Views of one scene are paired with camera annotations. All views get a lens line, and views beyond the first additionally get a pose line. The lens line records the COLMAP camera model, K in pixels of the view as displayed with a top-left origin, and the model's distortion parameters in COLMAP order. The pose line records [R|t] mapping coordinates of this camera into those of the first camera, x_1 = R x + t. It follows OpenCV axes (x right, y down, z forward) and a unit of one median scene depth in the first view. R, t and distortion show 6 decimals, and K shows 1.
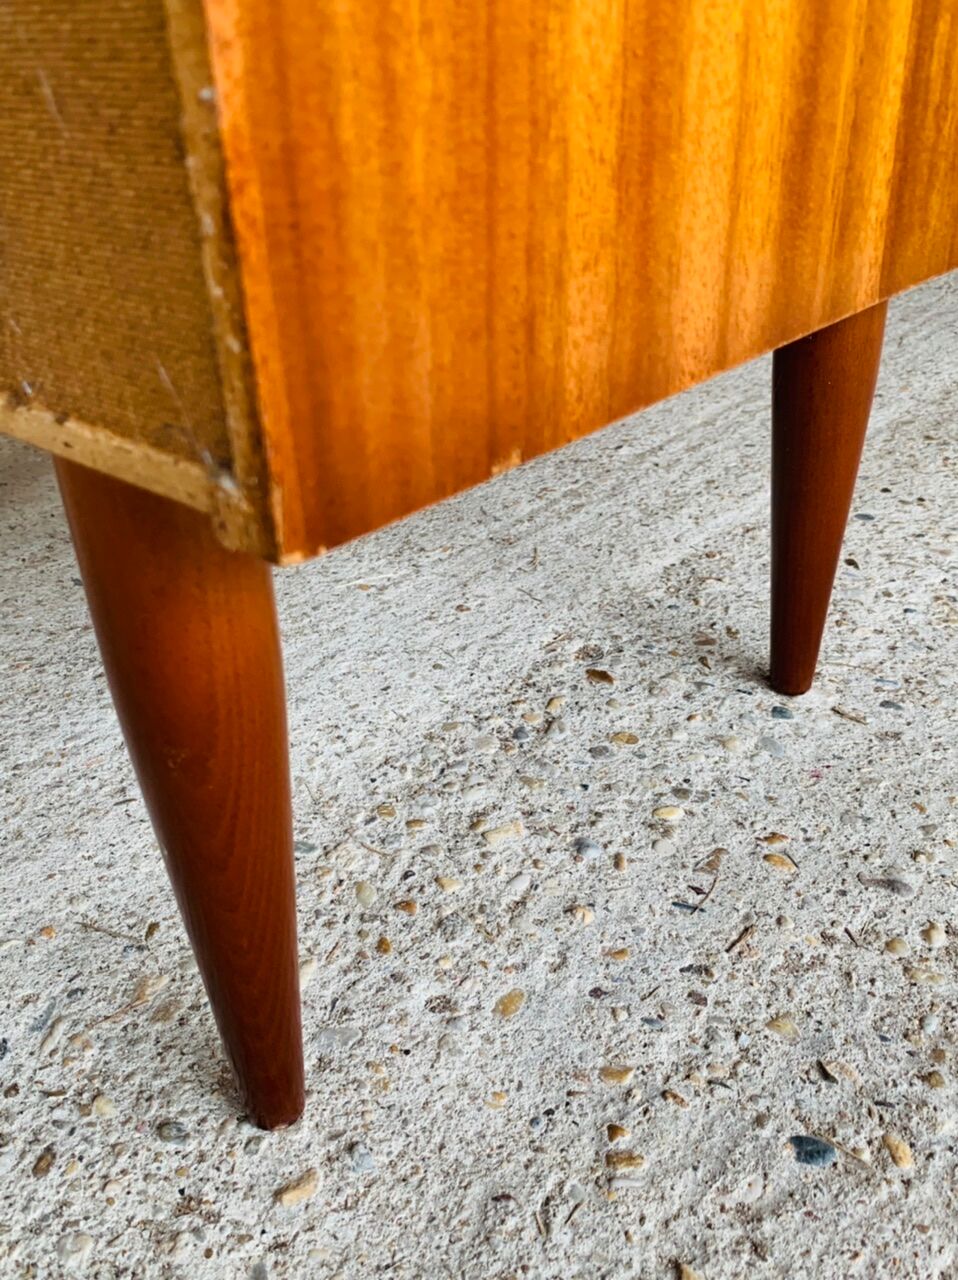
lens RADIAL K [[1168.4, 0, 489.9], [0, 1168.4, 647.2], [0, 0, 1]] dist [0.003697, -0.002275]
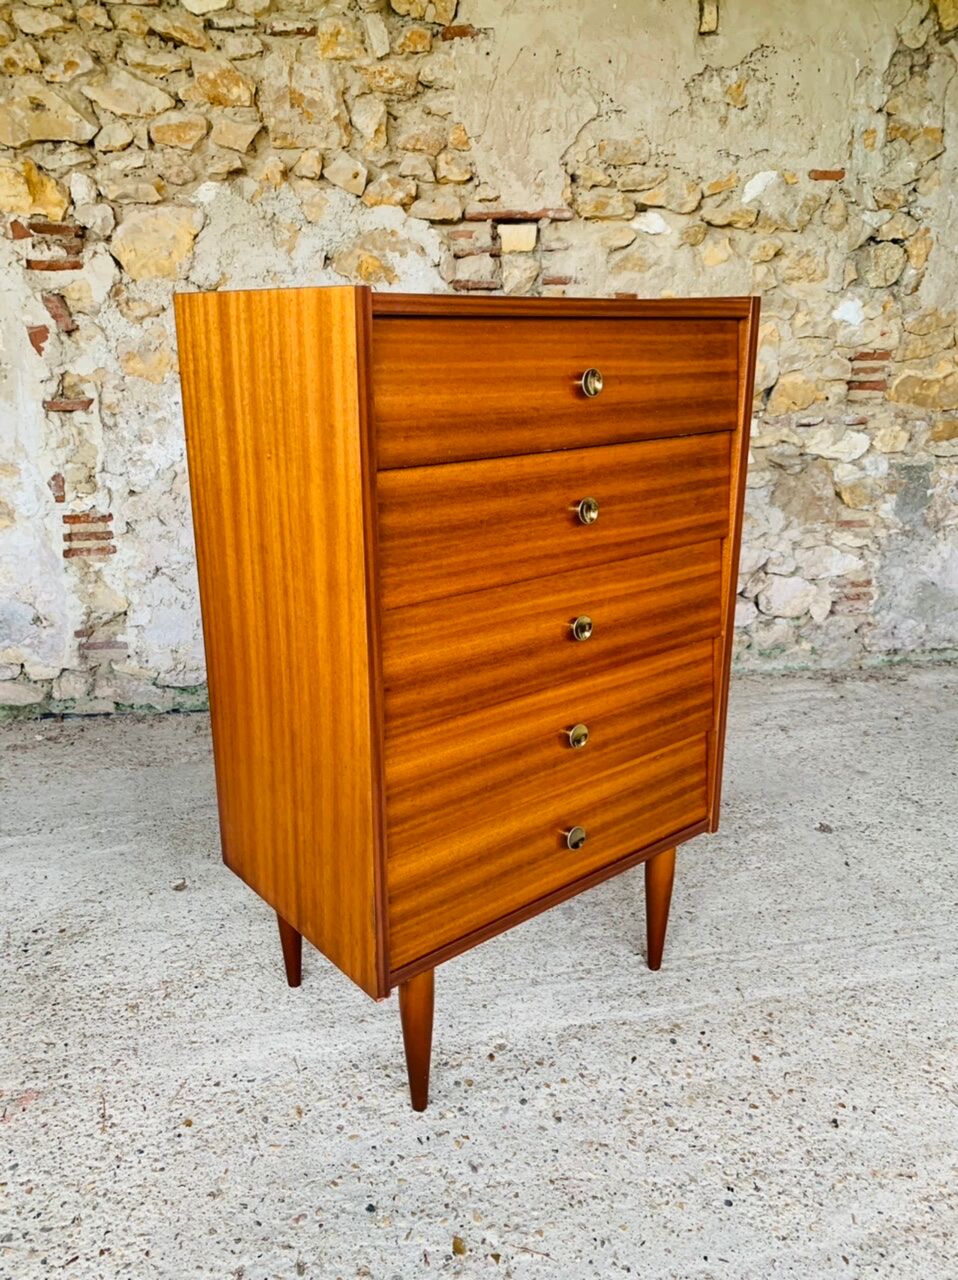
lens RADIAL K [[982.6, 0, 489.6], [0, 982.6, 636.5], [0, 0, 1]] dist [0.002126, -0.003185]
pose [[0.789686, 0.222485, -0.571749, 1.349568], [-0.335247, 0.936974, -0.098431, -0.760386], [0.513815, 0.269407, 0.814502, -1.282444]]
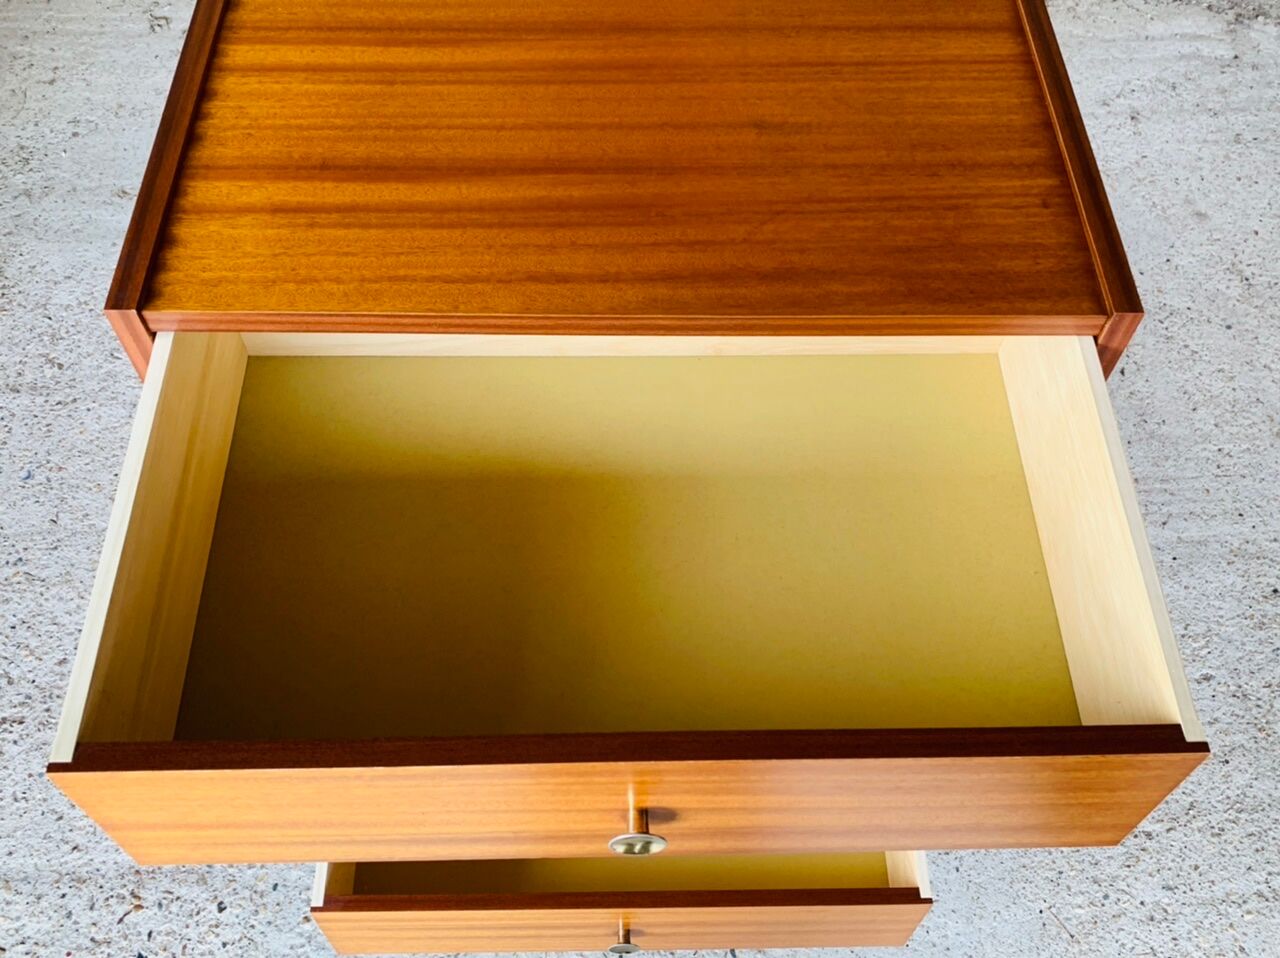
lens RADIAL K [[1171.6, 0, 658.2], [0, 1171.6, 480.6], [0, 0, 1]] dist [-0.002726, 0.008717]
pose [[0.690939, 0.636951, -0.341902, 0.996261], [-0.415543, 0.736944, 0.533140, -1.914324], [0.591546, -0.226292, 0.773864, -1.386985]]
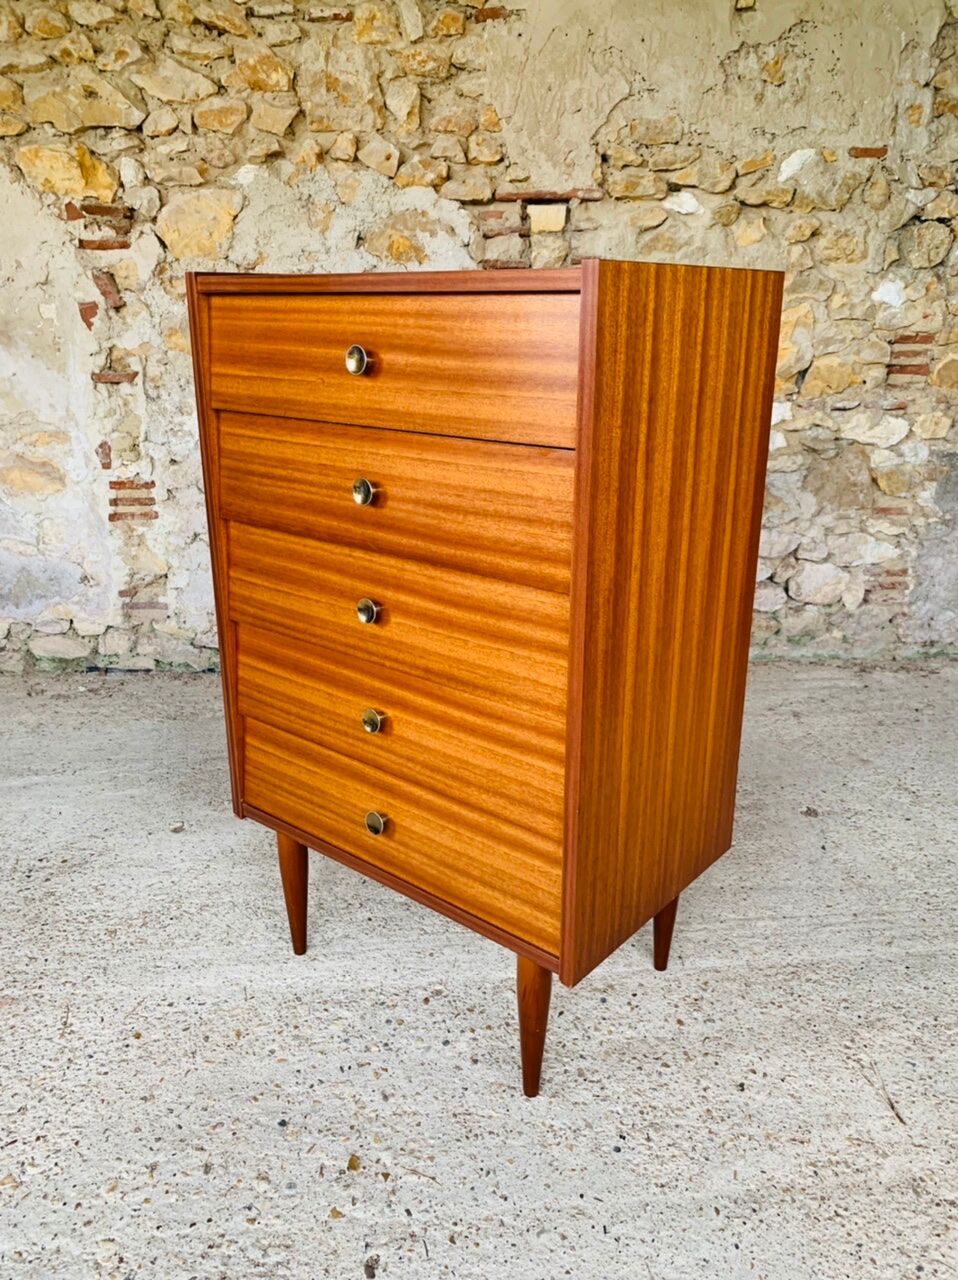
lens RADIAL K [[981.8, 0, 485.5], [0, 981.8, 636.4], [0, 0, 1]] dist [-0.001700, 0.003434]
pose [[0.718522, 0.263214, -0.643774, 1.730265], [-0.379643, 0.923992, -0.045939, -0.852206], [0.582750, 0.277413, 0.763835, -1.138916]]
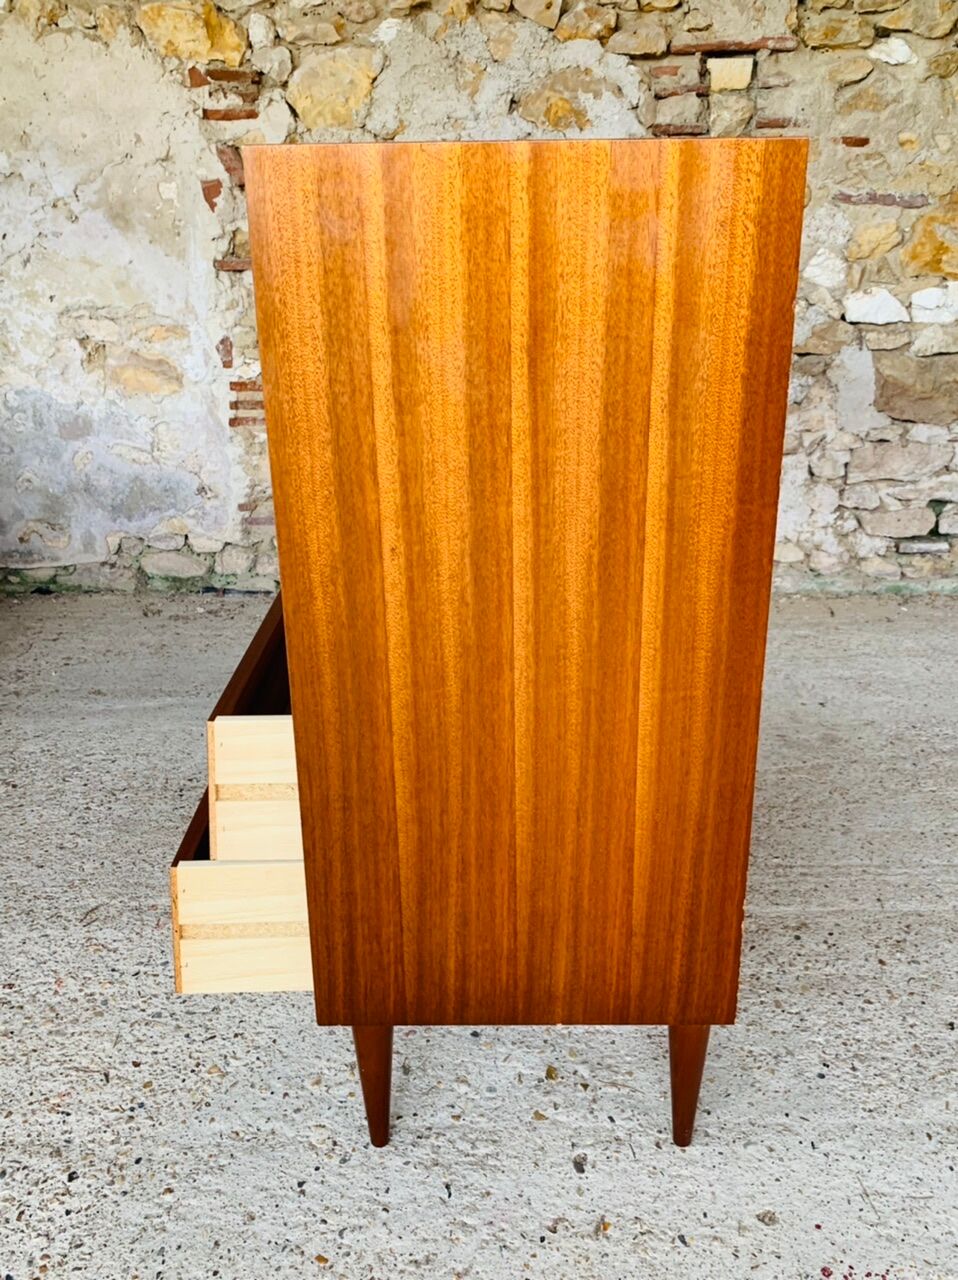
lens RADIAL K [[1168.4, 0, 489.9], [0, 1168.4, 647.2], [0, 0, 1]] dist [0.003697, -0.002275]
pose [[0.654819, 0.318386, -0.685451, 1.804235], [-0.397672, 0.916386, 0.045752, -0.681908], [0.642704, 0.242626, 0.726680, -1.513362]]
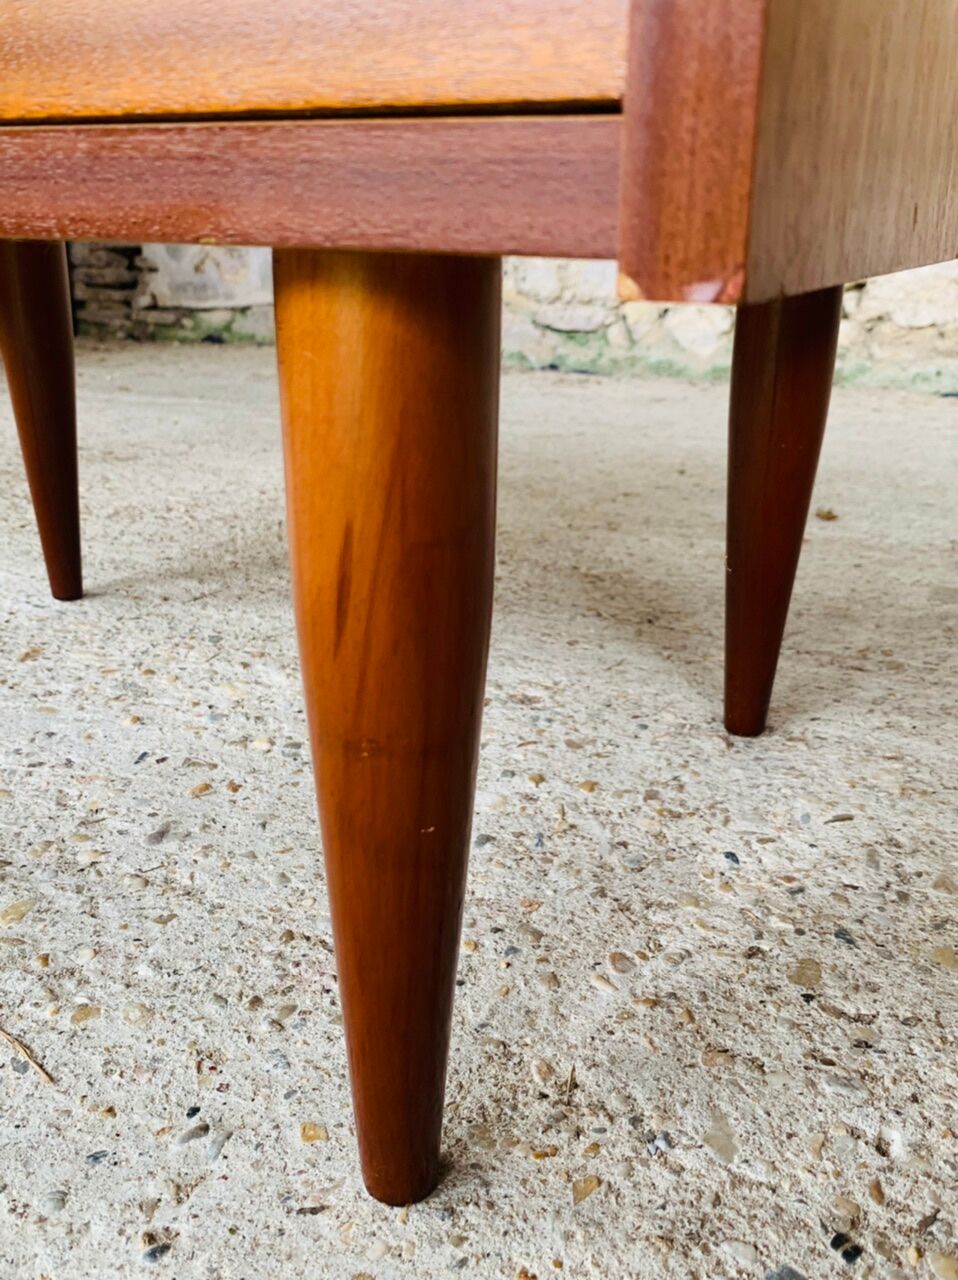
lens RADIAL K [[1177.5, 0, 486.3], [0, 1177.5, 641.0], [0, 0, 1]] dist [0.082623, -0.192548]
pose [[0.269454, 0.374183, -0.887345, 1.138819], [-0.499360, 0.842158, 0.203491, -0.269343], [0.823428, 0.388274, 0.413775, 0.639203]]
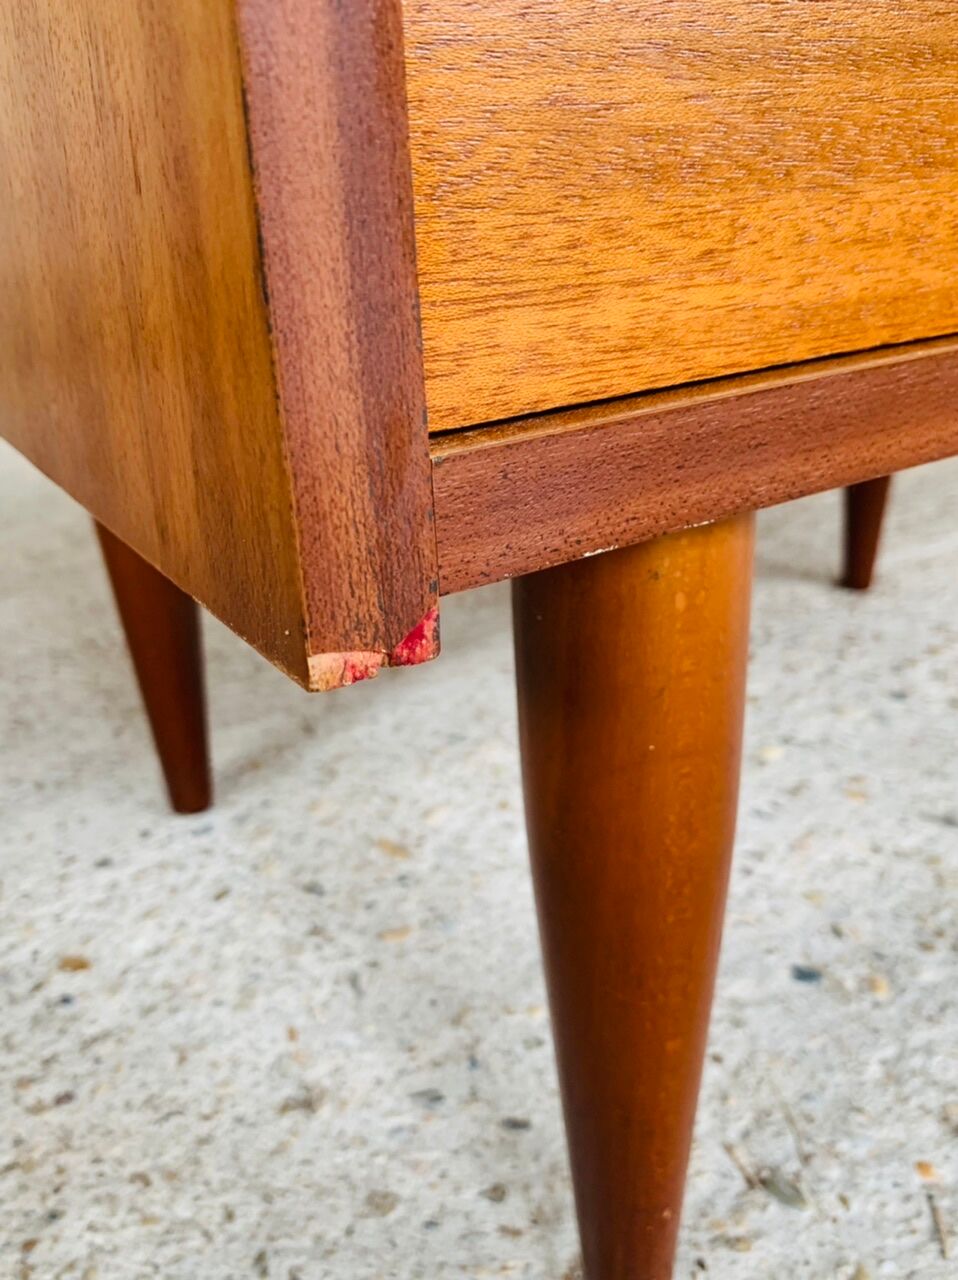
lens RADIAL K [[1212.0, 0, 502.2], [0, 1212.0, 641.2], [0, 0, 1]] dist [-0.033294, -0.001700]
pose [[0.968759, 0.104451, -0.224933, 0.147160], [-0.125704, 0.988649, -0.082296, 0.157788], [0.213784, 0.108000, 0.970893, -0.213454]]
